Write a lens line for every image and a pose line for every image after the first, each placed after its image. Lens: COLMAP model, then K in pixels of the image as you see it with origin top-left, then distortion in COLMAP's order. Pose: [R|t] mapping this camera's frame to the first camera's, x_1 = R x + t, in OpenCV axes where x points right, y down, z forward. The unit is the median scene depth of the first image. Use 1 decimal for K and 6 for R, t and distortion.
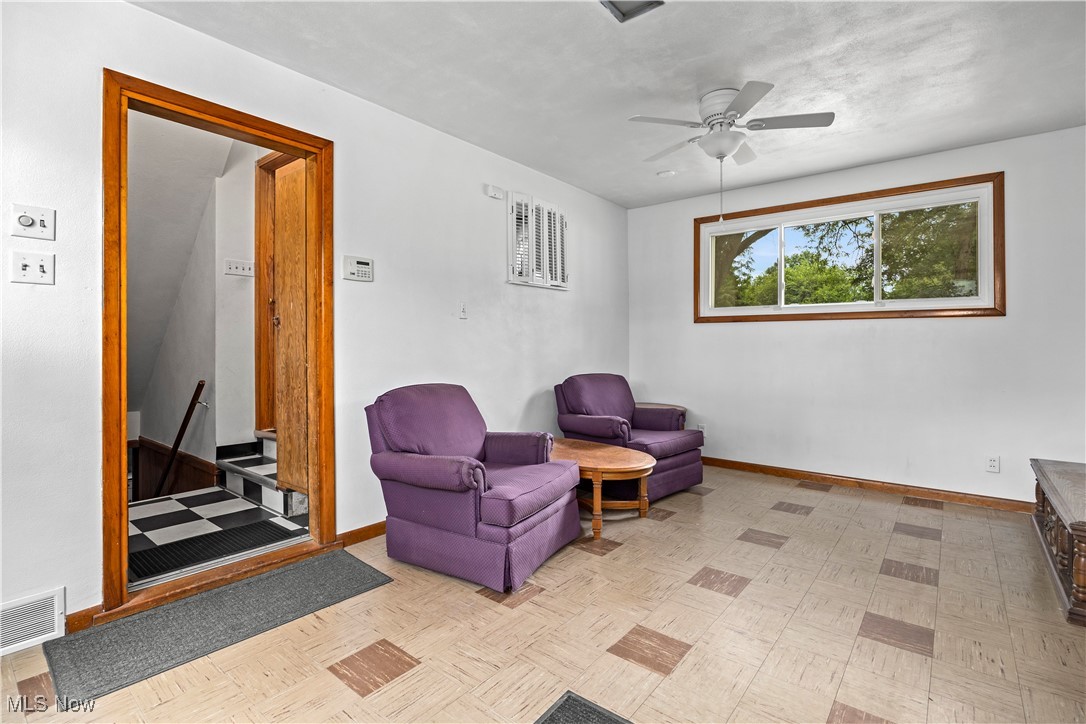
lens RADIAL K [[513.4, 0, 549.7], [0, 513.4, 345.2], [0, 0, 1]] dist [-0.011397, -0.000682]
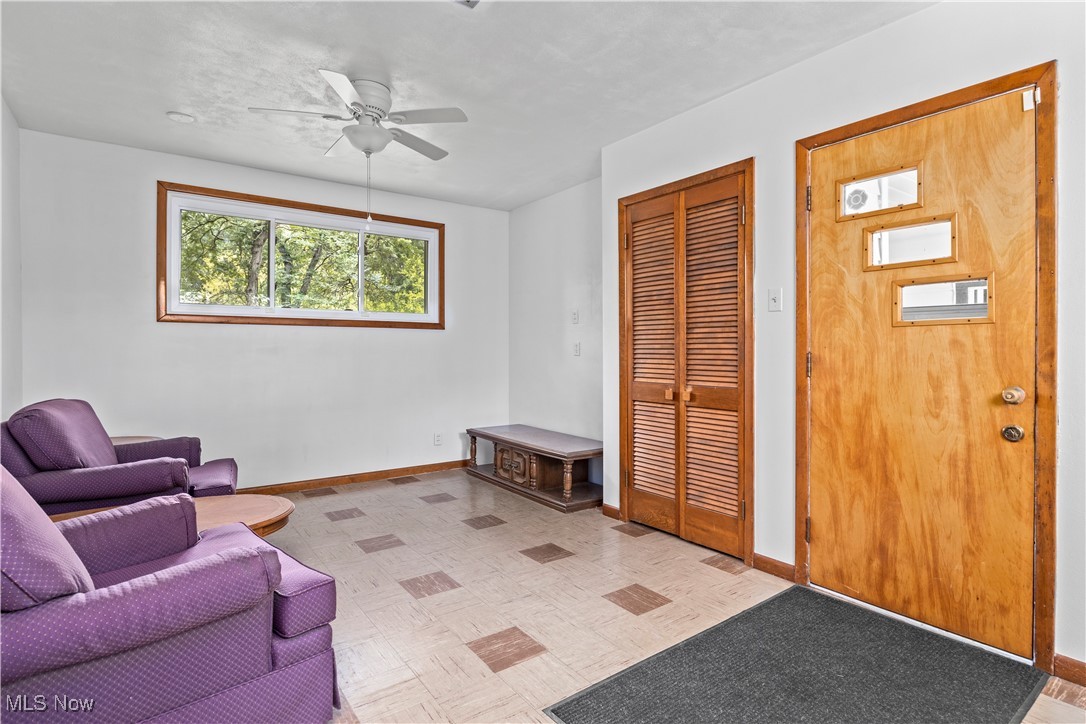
lens RADIAL K [[547.5, 0, 543.6], [0, 547.5, 354.3], [0, 0, 1]] dist [-0.018969, -0.000035]
pose [[0.256310, -0.008533, 0.966557, -0.557452], [0.002229, 0.999964, 0.008237, -0.002436], [-0.966592, 0.000043, 0.256320, 0.432803]]
